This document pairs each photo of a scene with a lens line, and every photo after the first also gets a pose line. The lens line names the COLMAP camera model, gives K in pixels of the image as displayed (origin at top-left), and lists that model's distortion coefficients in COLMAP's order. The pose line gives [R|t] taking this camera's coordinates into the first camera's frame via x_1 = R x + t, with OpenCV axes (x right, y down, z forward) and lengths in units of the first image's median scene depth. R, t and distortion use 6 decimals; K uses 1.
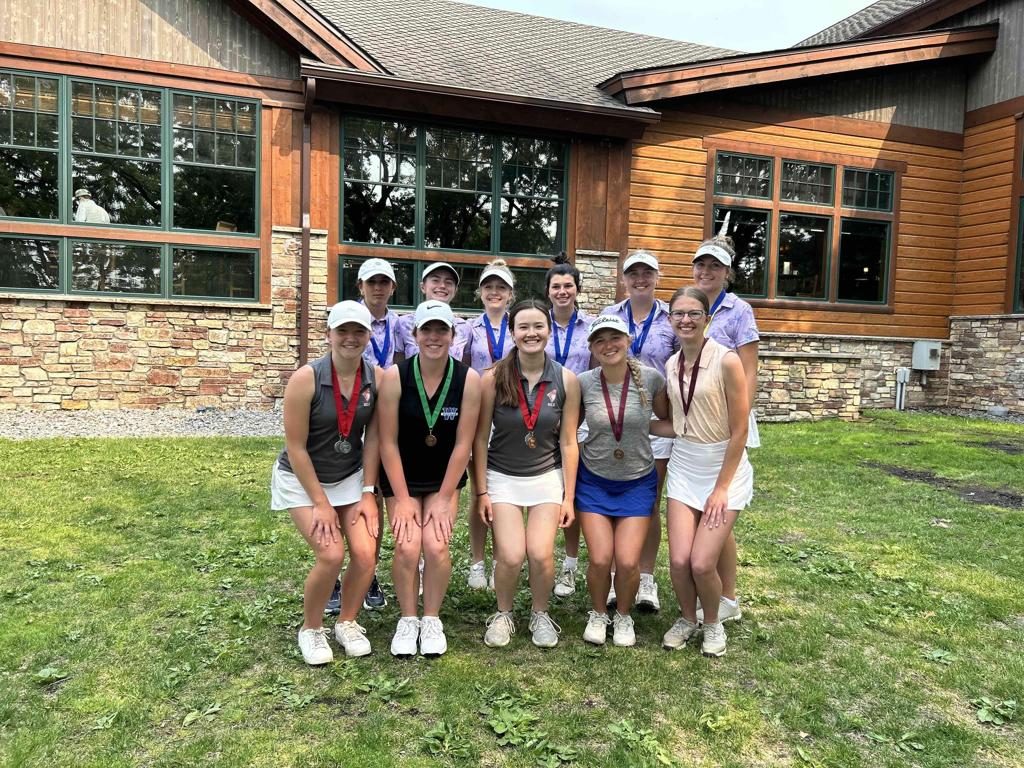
lens RADIAL K [[768.3, 0, 504.0], [0, 768.3, 388.7], [0, 0, 1]] dist [0.039163, -0.042816]
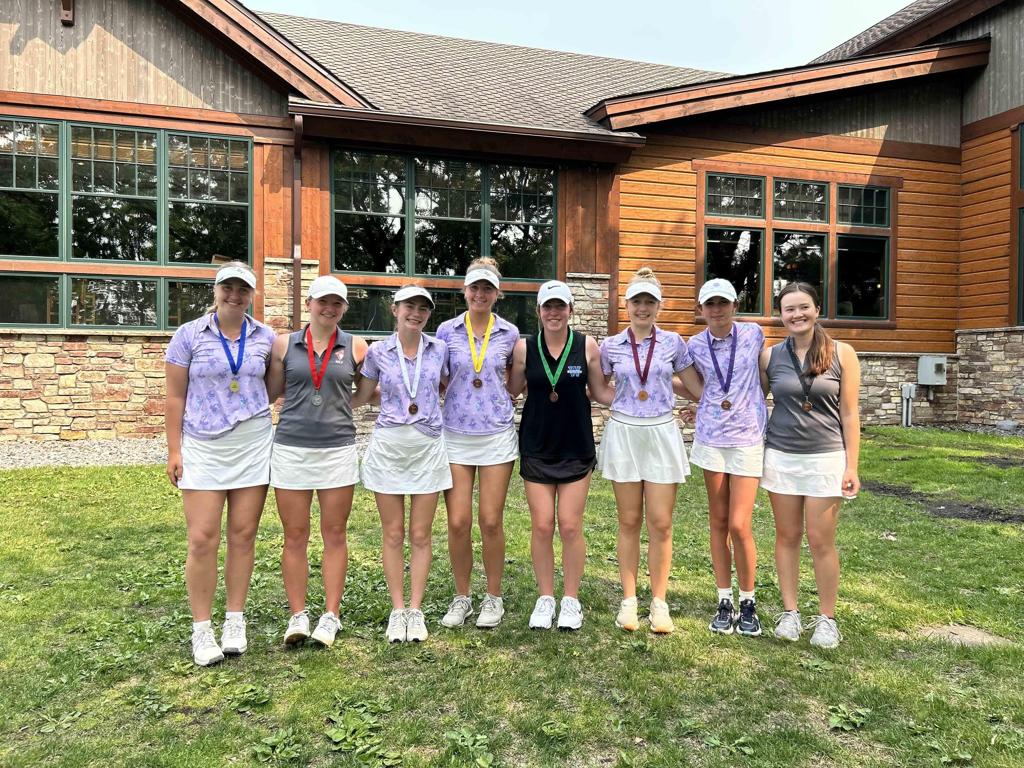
lens RADIAL K [[768.3, 0, 510.2], [0, 768.3, 381.2], [0, 0, 1]] dist [0.039163, -0.042816]
pose [[0.998982, -0.021053, -0.039889, 0.062998], [0.019284, 0.998835, -0.044231, 0.005387], [0.040774, 0.043417, 0.998225, -0.006519]]
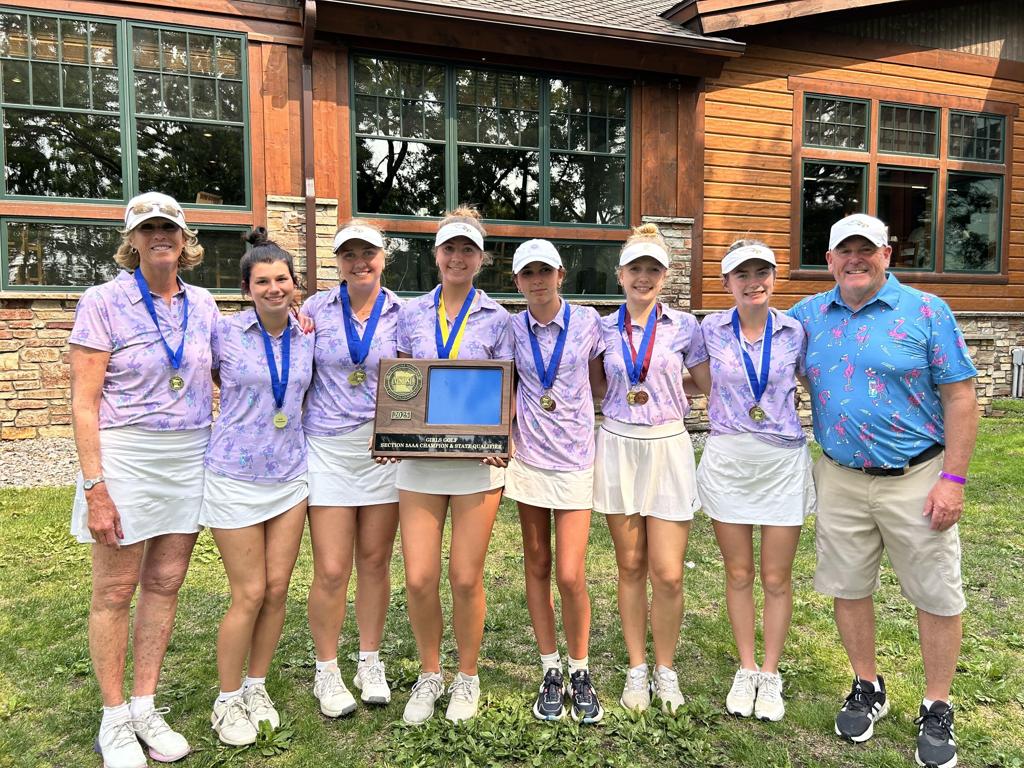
lens RADIAL K [[768.3, 0, 517.1], [0, 768.3, 381.4], [0, 0, 1]] dist [0.039163, -0.042816]
pose [[0.999389, -0.032791, 0.012059, -0.060367], [0.032687, 0.999427, 0.008763, -0.020051], [-0.012340, -0.008363, 0.999889, 0.204730]]
